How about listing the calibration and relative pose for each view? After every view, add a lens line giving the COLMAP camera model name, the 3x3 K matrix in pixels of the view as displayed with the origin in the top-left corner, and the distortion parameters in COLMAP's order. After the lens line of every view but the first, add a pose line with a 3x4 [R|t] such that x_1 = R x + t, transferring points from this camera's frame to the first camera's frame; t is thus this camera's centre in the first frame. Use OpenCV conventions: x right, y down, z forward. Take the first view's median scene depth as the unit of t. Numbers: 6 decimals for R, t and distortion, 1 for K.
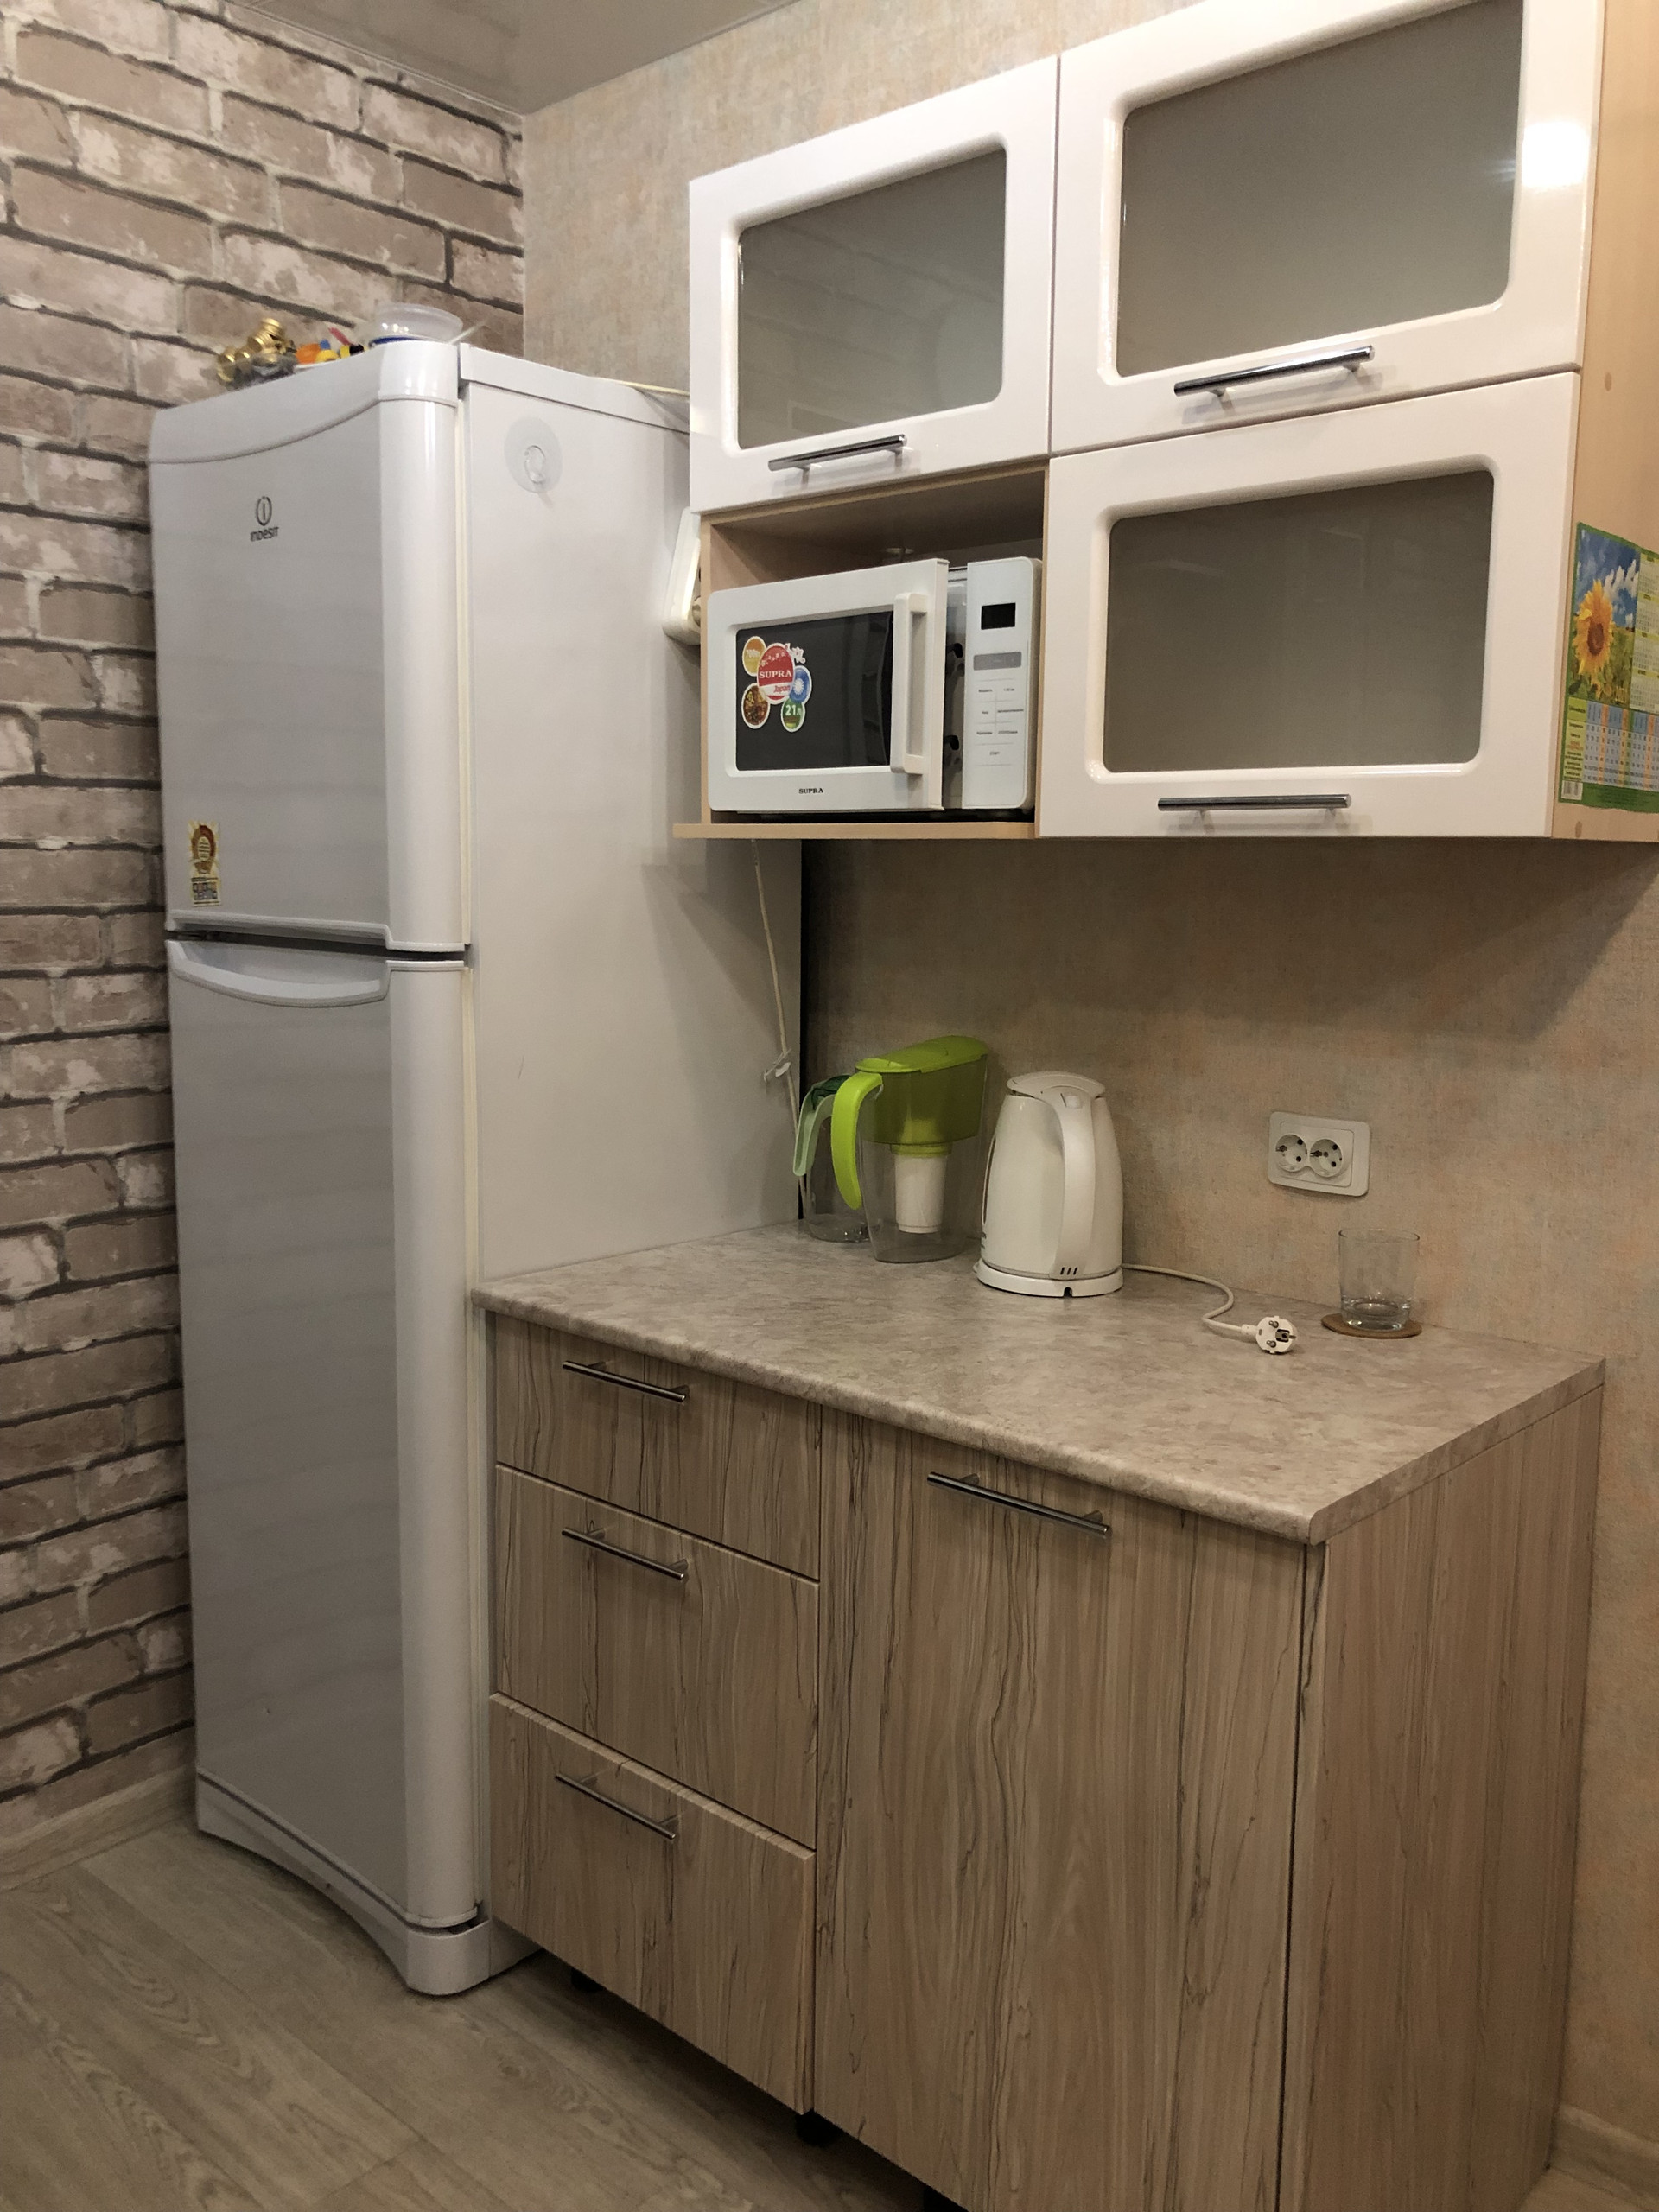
lens RADIAL K [[1791.1, 0, 823.2], [0, 1791.1, 1083.6], [0, 0, 1]] dist [0.017871, -0.013289]
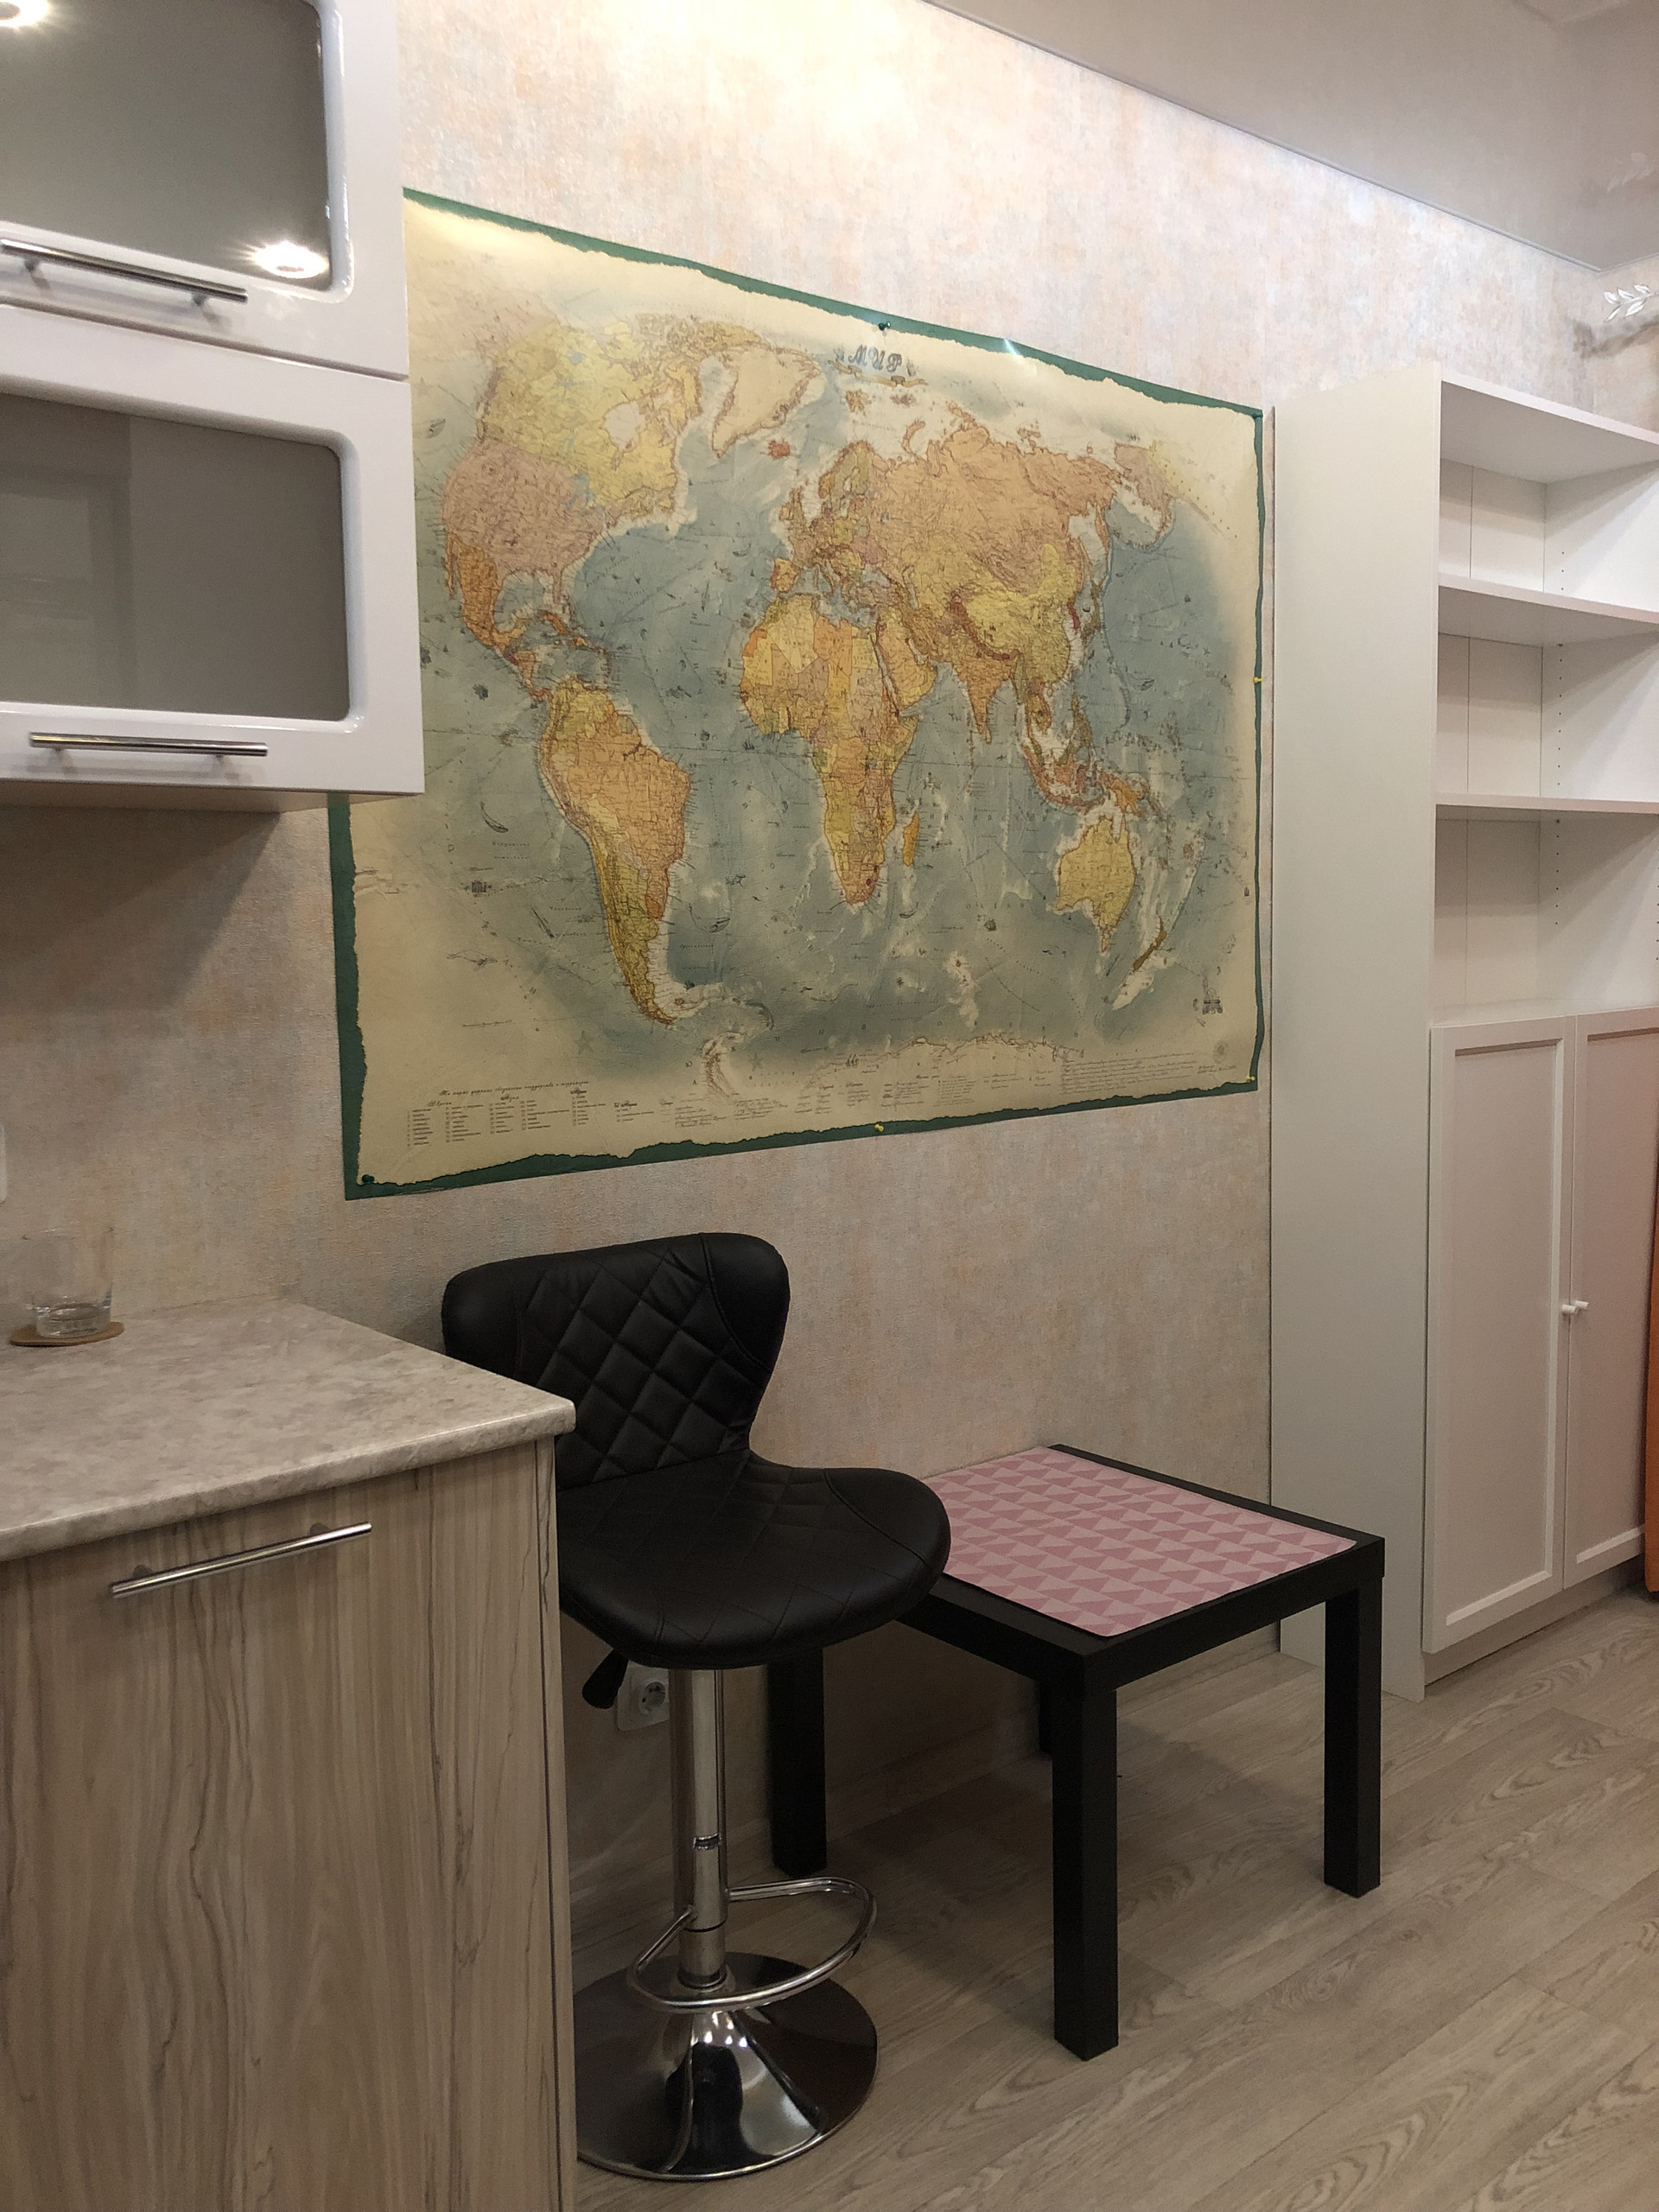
lens RADIAL K [[1791.1, 0, 832.5], [0, 1791.1, 1083.4], [0, 0, 1]] dist [0.017871, -0.013289]
pose [[0.144527, -0.108291, 0.983557, -0.639633], [0.140717, 0.986140, 0.087898, -0.019773], [-0.979444, 0.125700, 0.157762, 0.556331]]
